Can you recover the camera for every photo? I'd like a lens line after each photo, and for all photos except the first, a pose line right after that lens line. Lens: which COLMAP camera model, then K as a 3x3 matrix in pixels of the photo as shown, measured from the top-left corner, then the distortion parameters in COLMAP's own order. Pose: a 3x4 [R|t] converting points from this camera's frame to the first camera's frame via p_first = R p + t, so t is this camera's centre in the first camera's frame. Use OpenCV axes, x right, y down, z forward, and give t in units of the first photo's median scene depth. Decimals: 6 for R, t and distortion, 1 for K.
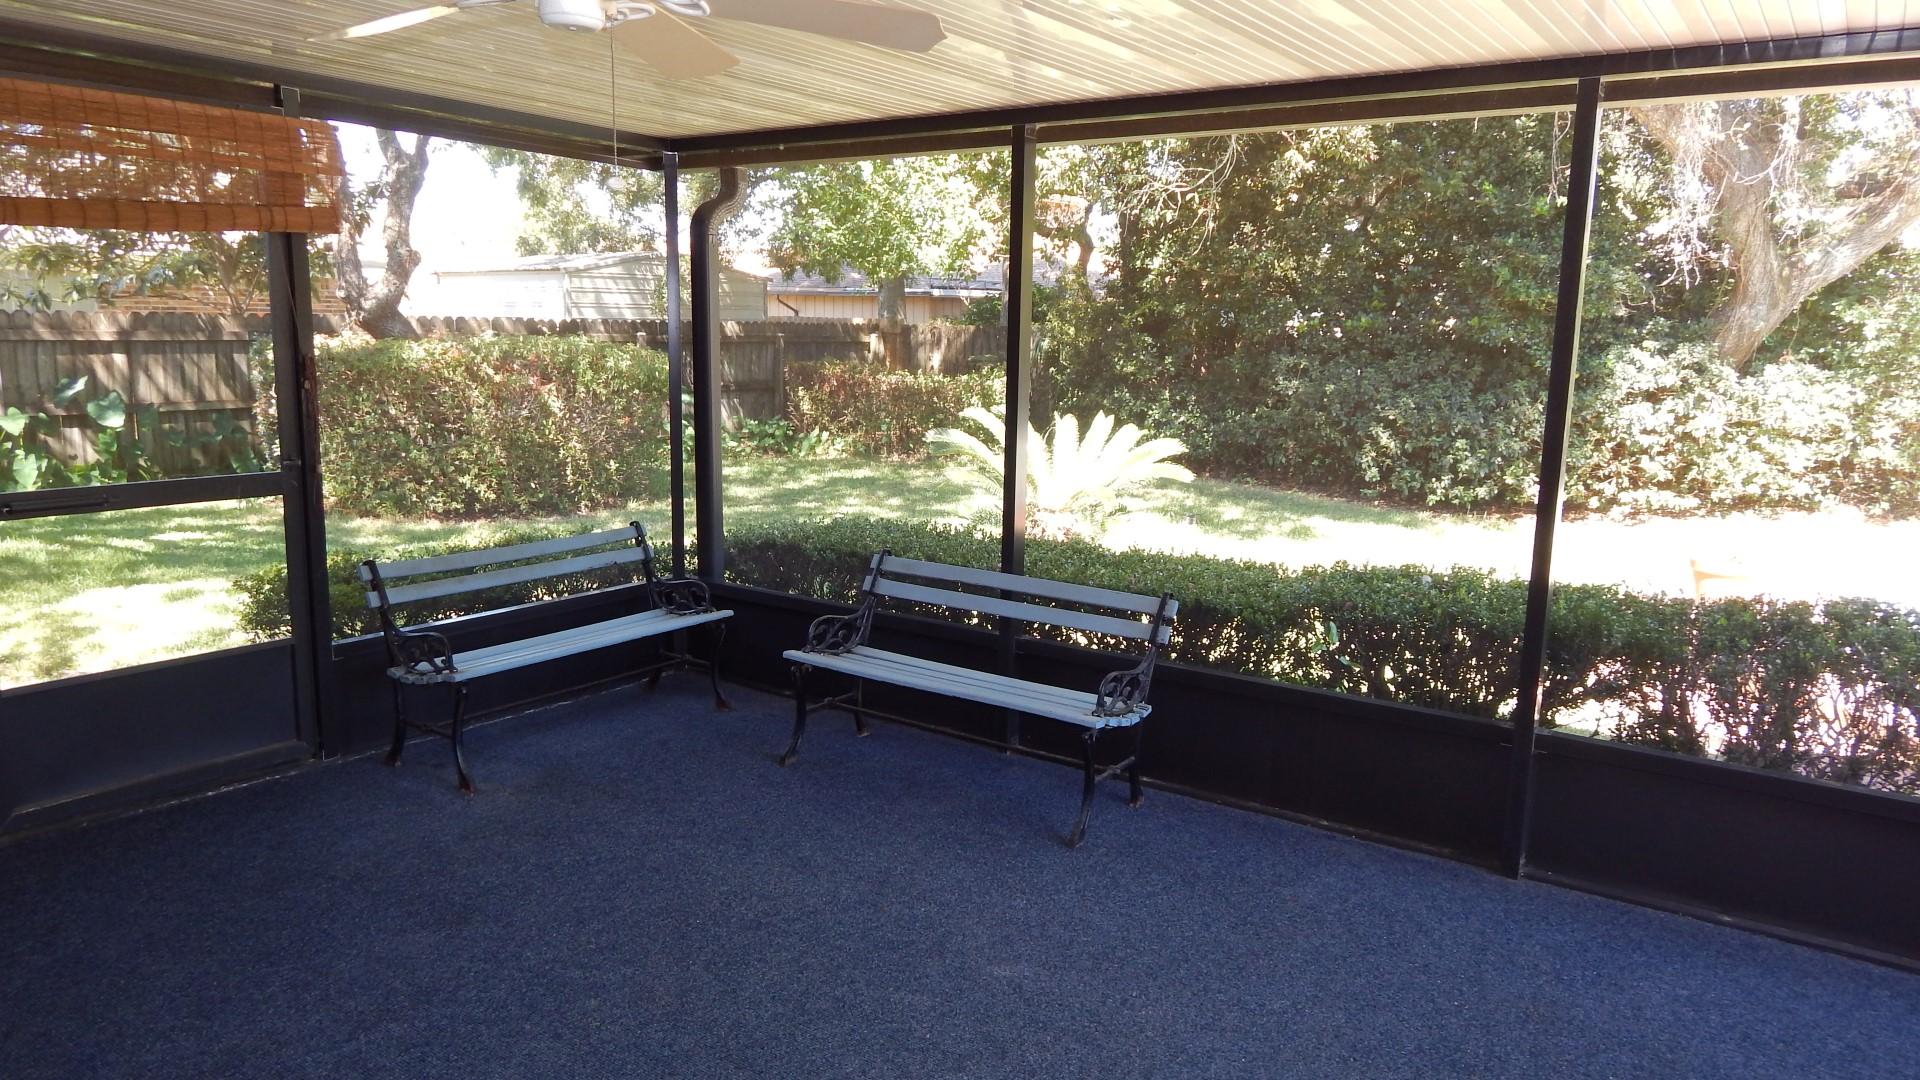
lens RADIAL K [[1272.1, 0, 961.2], [0, 1272.1, 538.4], [0, 0, 1]] dist [0.007745, -0.008532]
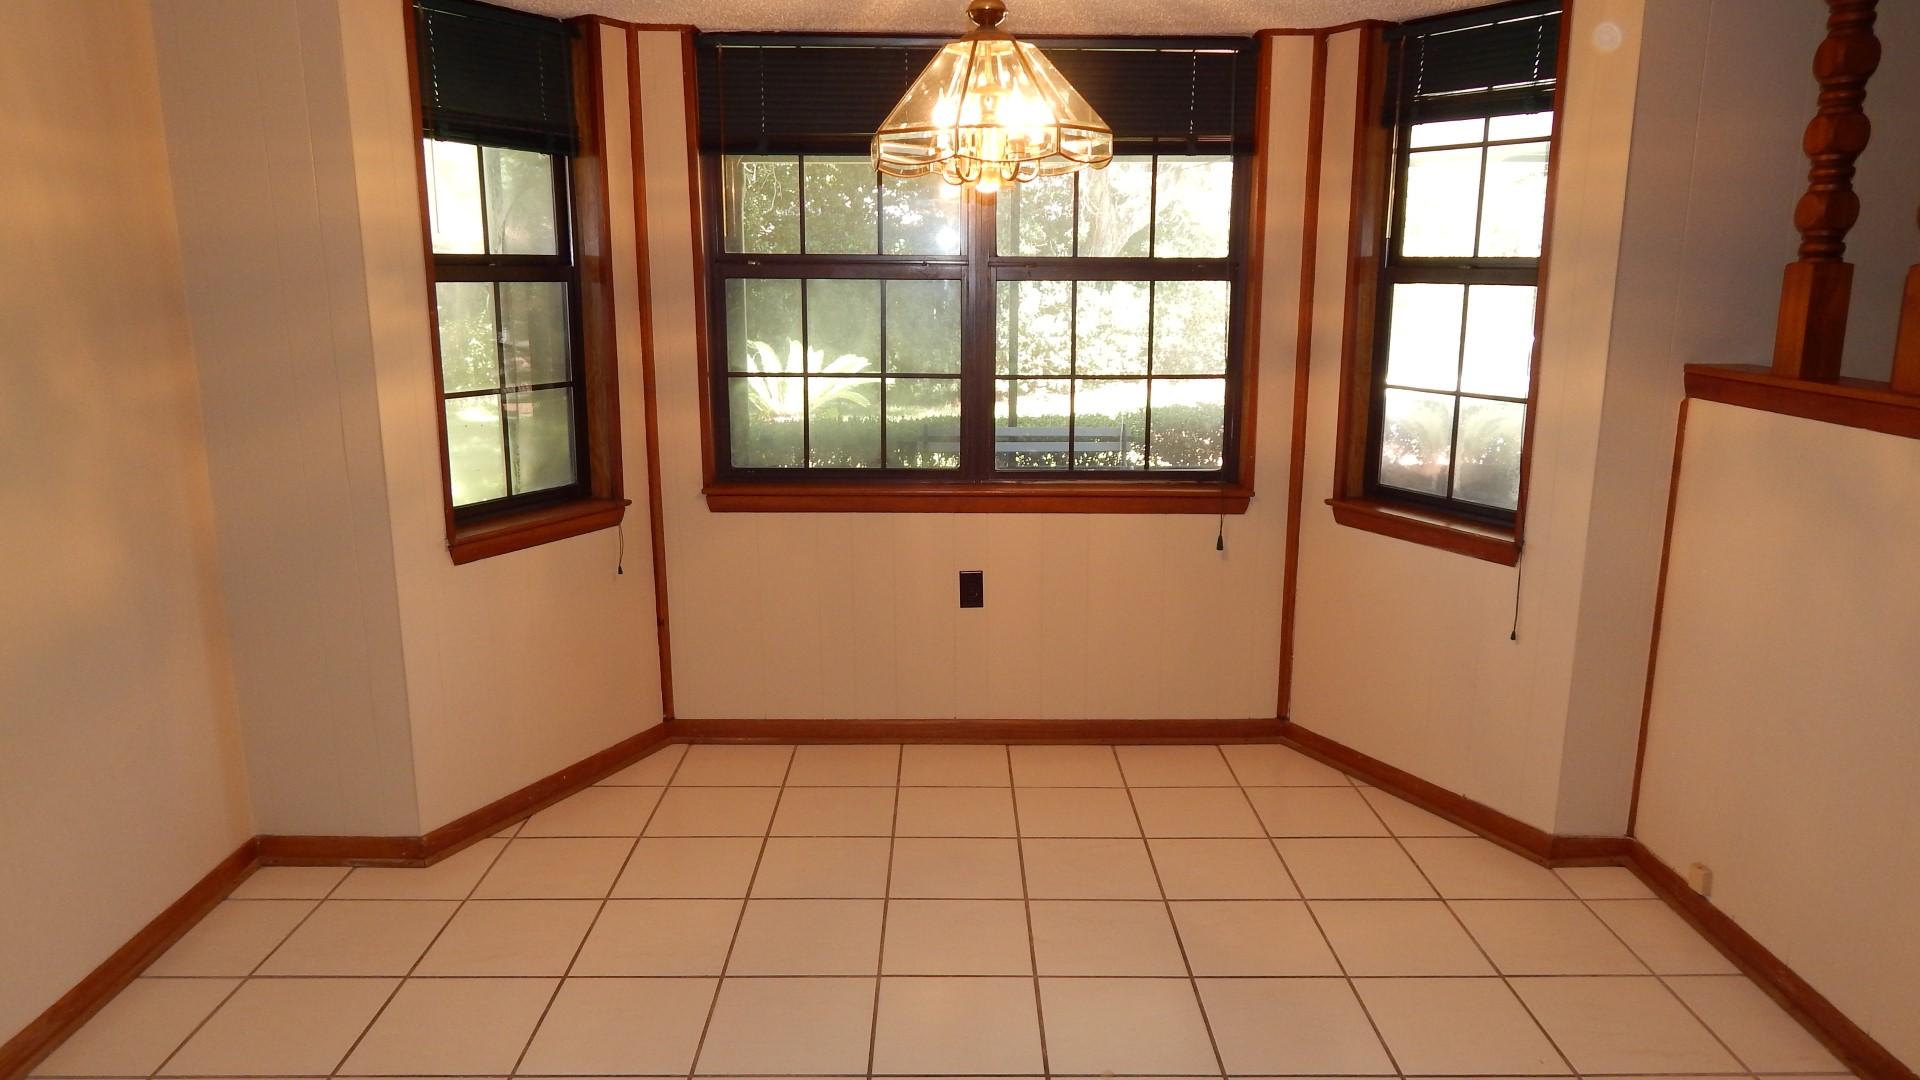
lens RADIAL K [[1272.1, 0, 959.3], [0, 1272.1, 537.8], [0, 0, 1]] dist [0.007745, -0.008532]
pose [[0.812313, -0.141295, 0.565847, -1.000135], [0.112959, 0.989954, 0.085038, 0.021837], [-0.572178, -0.005160, 0.820114, -0.299106]]
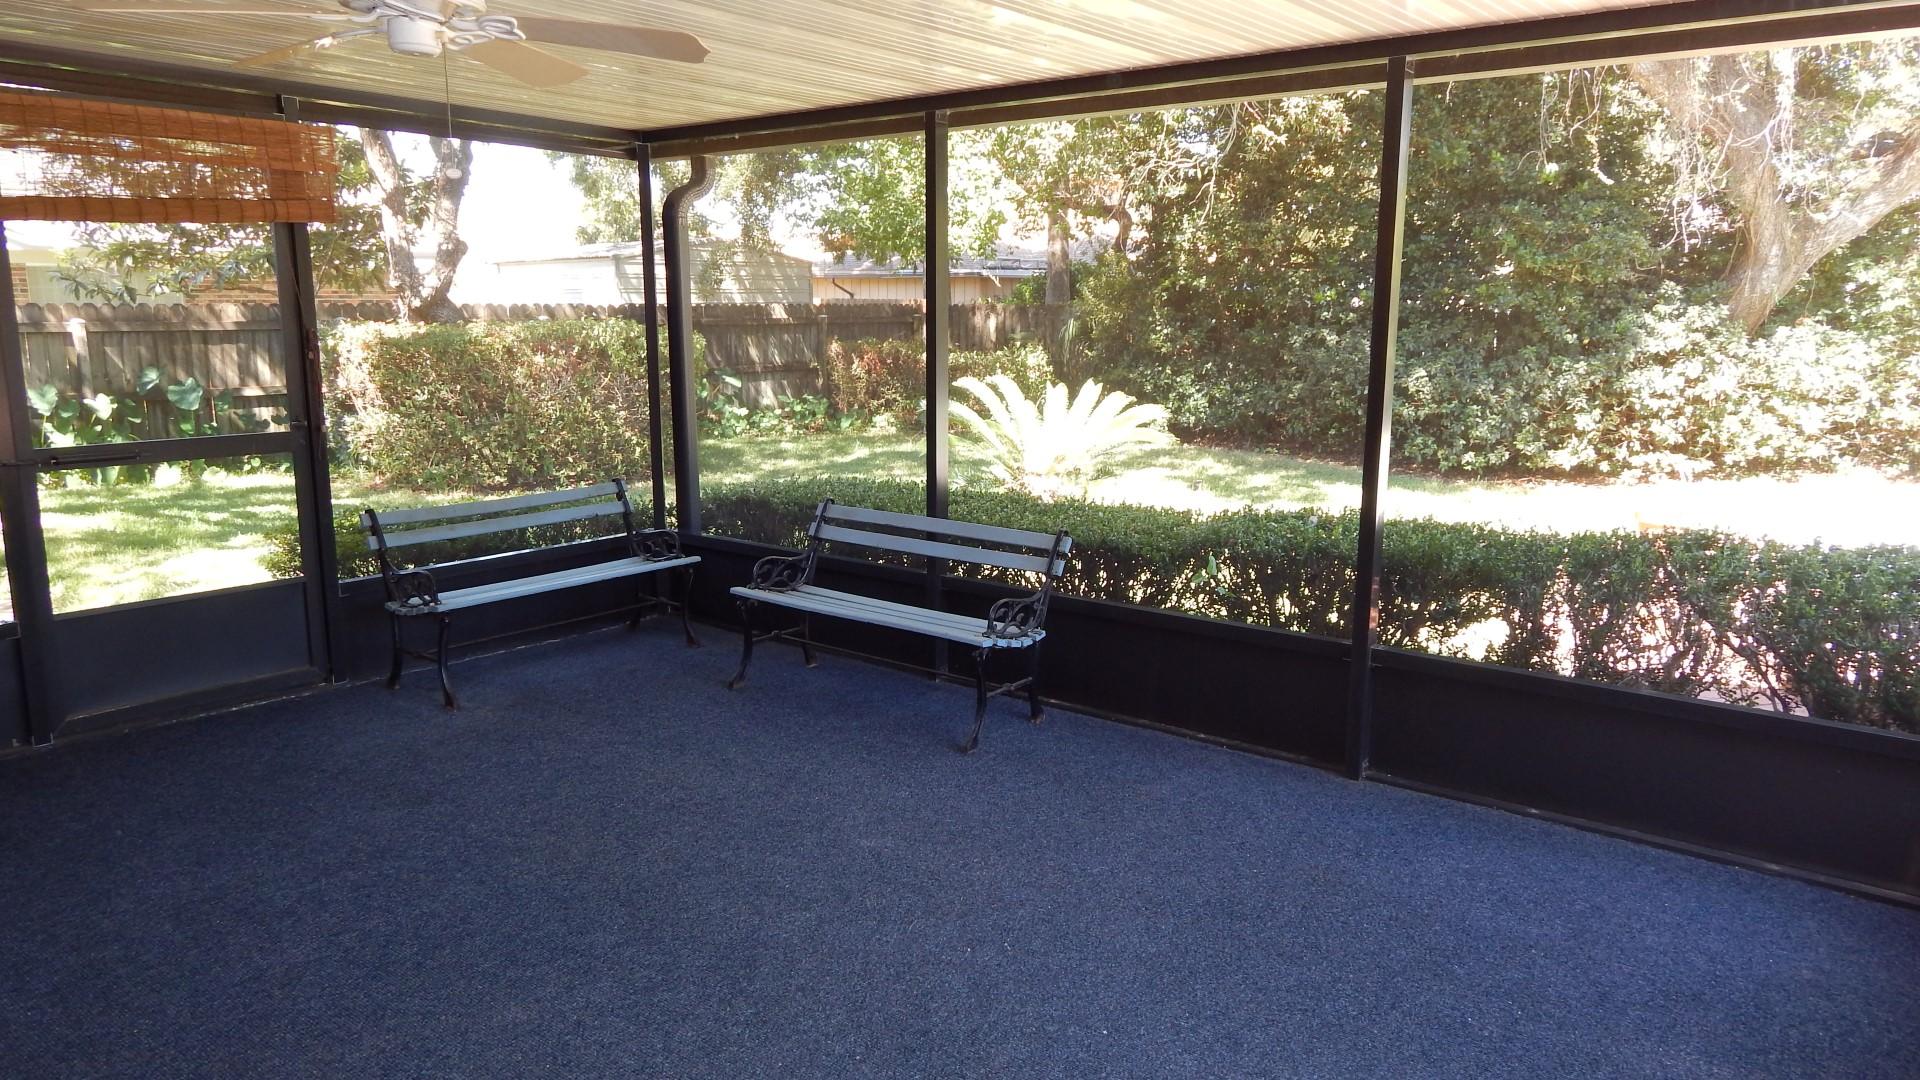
lens RADIAL K [[1272.1, 0, 958.8], [0, 1272.1, 538.3], [0, 0, 1]] dist [0.007745, -0.008532]
pose [[0.998168, -0.006916, -0.060110, 0.120795], [0.007722, 0.999883, 0.013178, 0.029786], [0.060012, -0.013618, 0.998105, -0.100582]]
